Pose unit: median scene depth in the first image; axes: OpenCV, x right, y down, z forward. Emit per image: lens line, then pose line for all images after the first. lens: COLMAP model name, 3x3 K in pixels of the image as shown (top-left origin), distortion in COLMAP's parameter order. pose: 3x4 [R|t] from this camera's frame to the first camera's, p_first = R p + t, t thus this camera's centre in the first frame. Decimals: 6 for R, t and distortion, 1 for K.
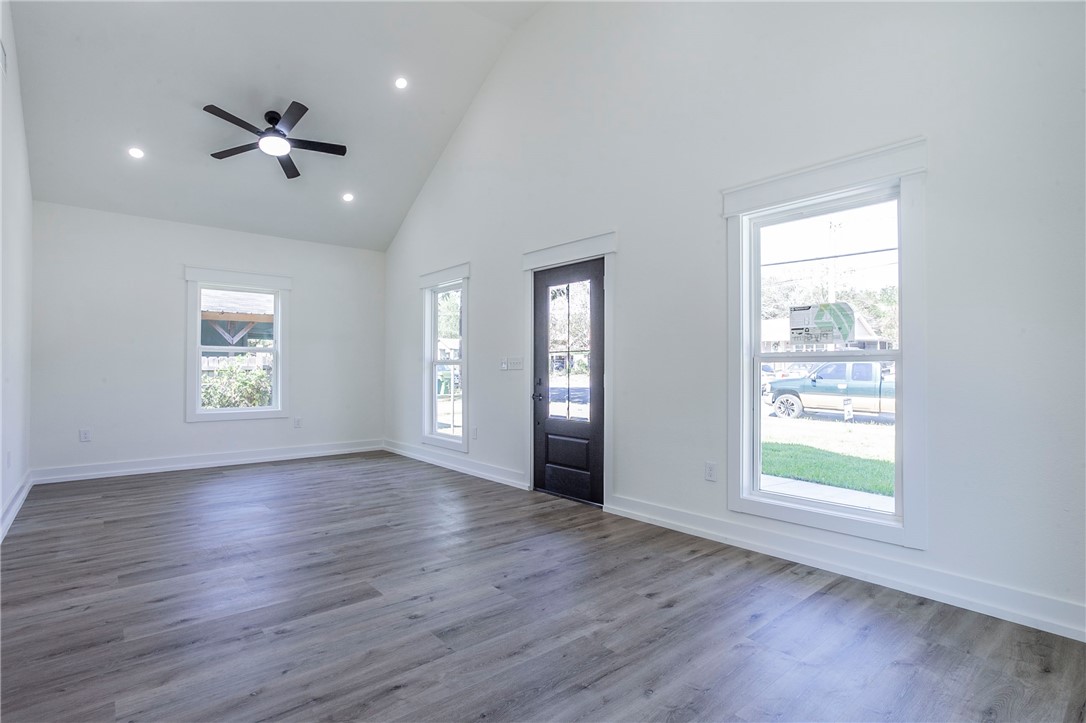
lens RADIAL K [[548.6, 0, 547.1], [0, 548.6, 359.7], [0, 0, 1]] dist [-0.051157, 0.033228]
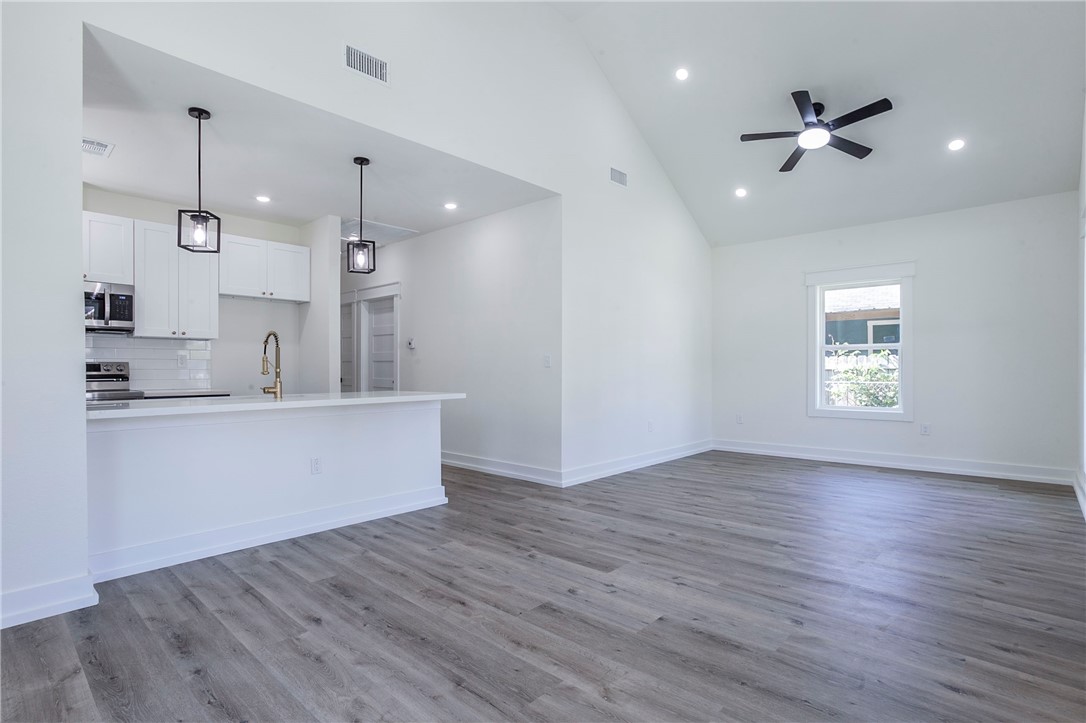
lens RADIAL K [[530.9, 0, 529.0], [0, 530.9, 374.7], [0, 0, 1]] dist [-0.051583, 0.028682]
pose [[0.098592, 0.007926, -0.995096, 0.643781], [0.022387, 0.999698, 0.010180, 0.015520], [0.994876, -0.023281, 0.098385, 0.646814]]
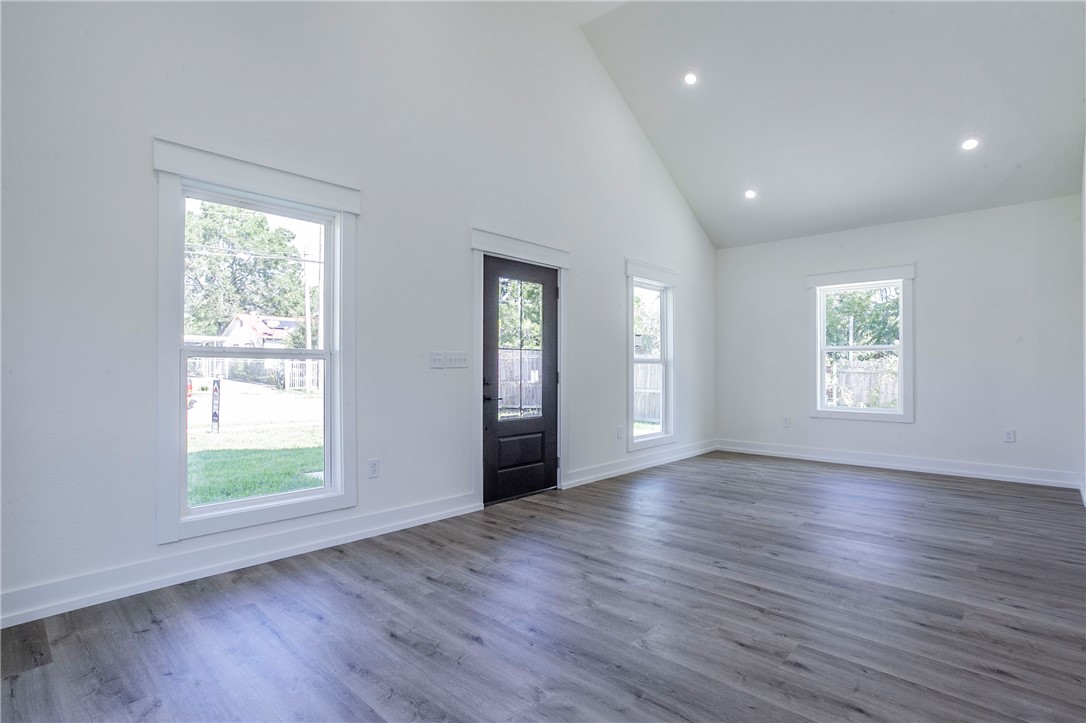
lens RADIAL K [[548.6, 0, 547.1], [0, 548.6, 359.7], [0, 0, 1]] dist [-0.051157, 0.033228]
pose [[-0.135051, 0.012898, 0.990755, -1.441064], [-0.017820, 0.999722, -0.015444, 0.027445], [-0.990678, -0.019741, -0.134784, 1.643163]]
